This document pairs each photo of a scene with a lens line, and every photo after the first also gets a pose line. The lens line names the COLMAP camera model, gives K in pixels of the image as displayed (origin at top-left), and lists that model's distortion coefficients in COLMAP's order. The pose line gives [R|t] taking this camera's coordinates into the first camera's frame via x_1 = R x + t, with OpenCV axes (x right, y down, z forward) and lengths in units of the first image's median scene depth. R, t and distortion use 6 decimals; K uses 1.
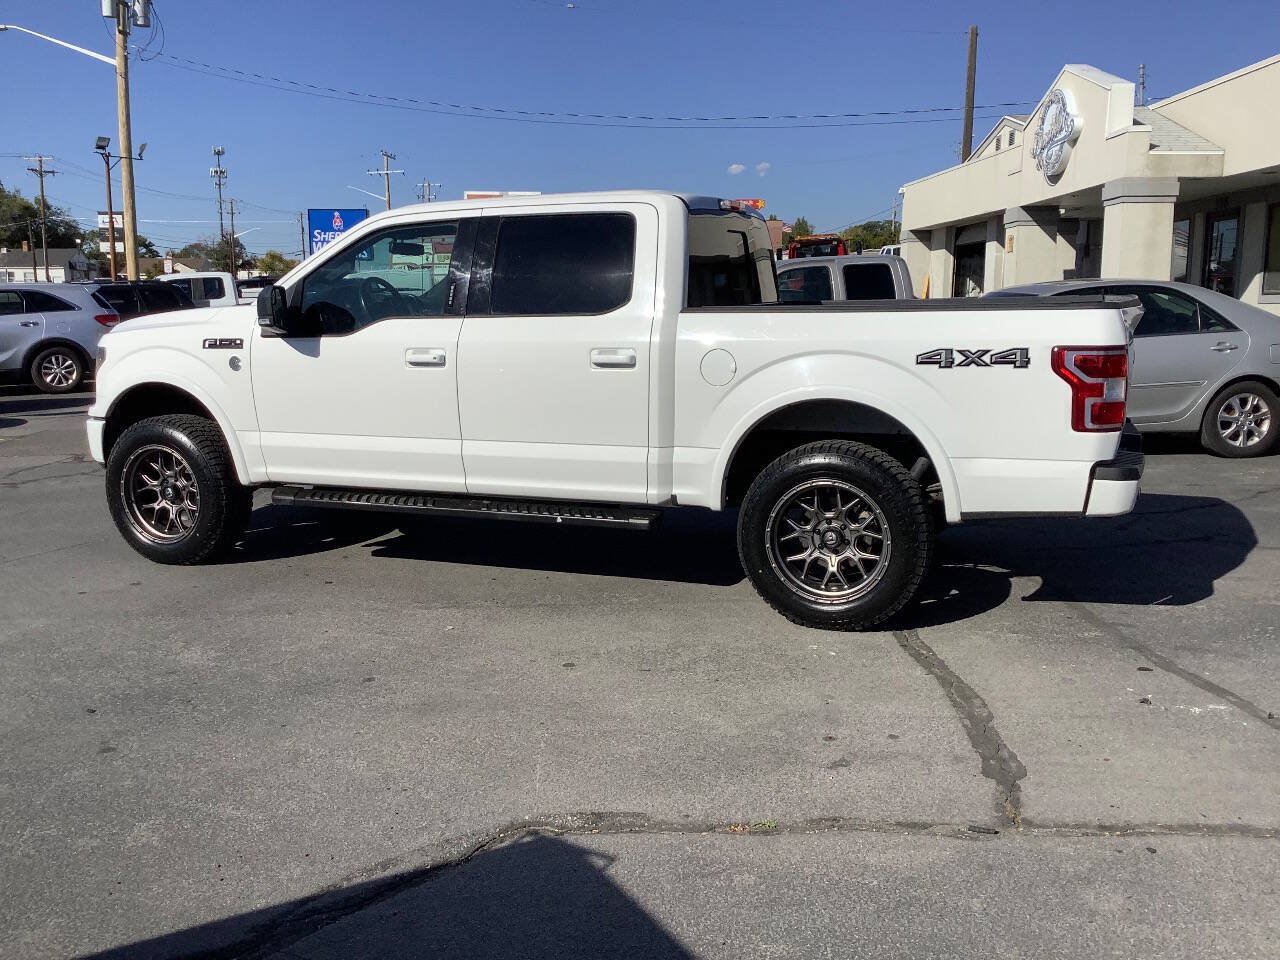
lens RADIAL K [[1198.0, 0, 626.7], [0, 1198.0, 475.8], [0, 0, 1]] dist [0.128209, -0.272900]
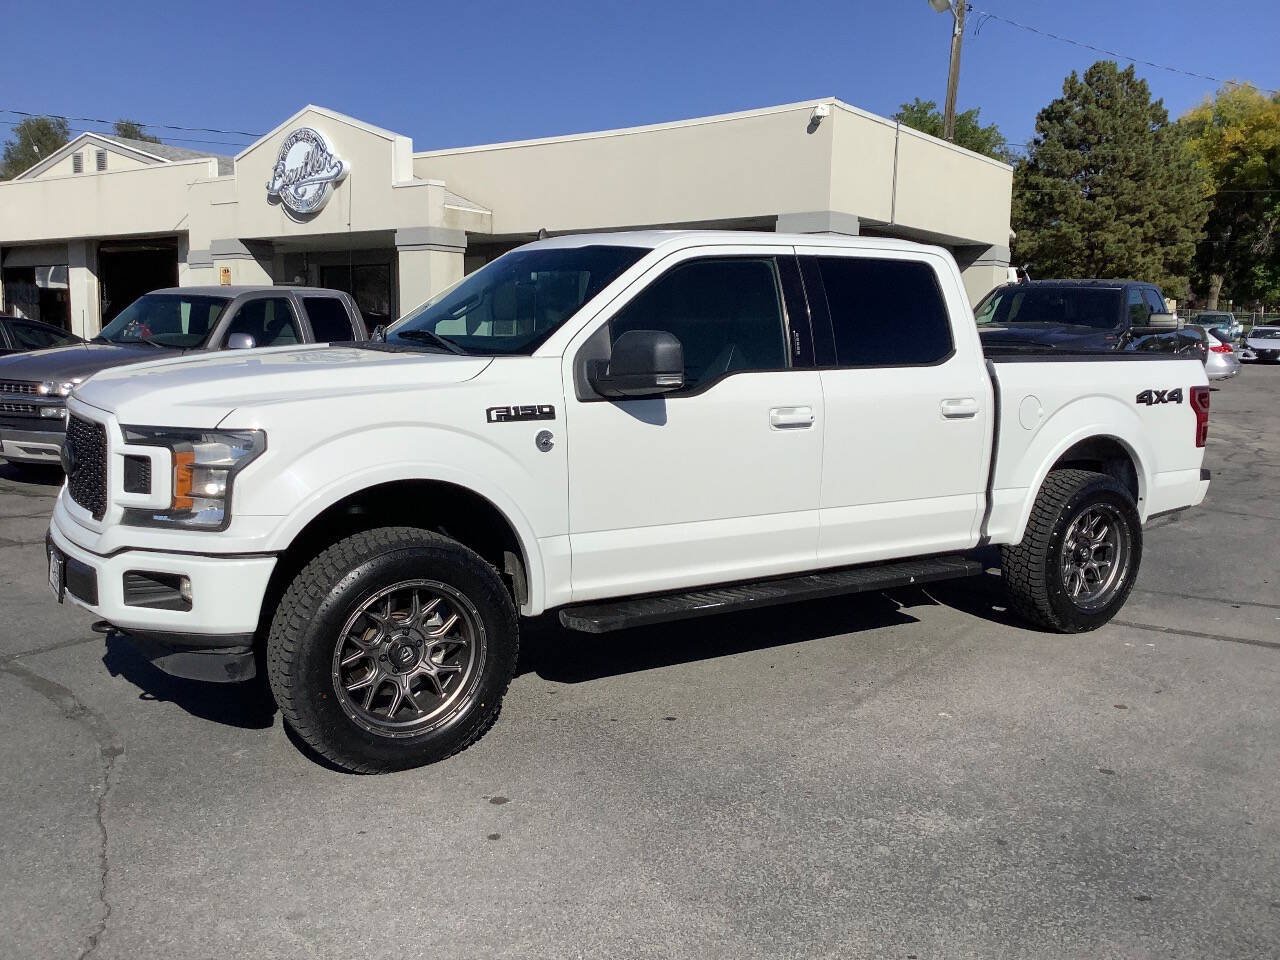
lens RADIAL K [[1176.0, 0, 653.3], [0, 1176.0, 484.2], [0, 0, 1]] dist [0.120474, -0.226450]
pose [[0.547397, -0.094113, 0.831564, -0.970849], [0.105720, 0.993473, 0.042844, -0.103990], [-0.830168, 0.064460, 0.553774, 0.667425]]
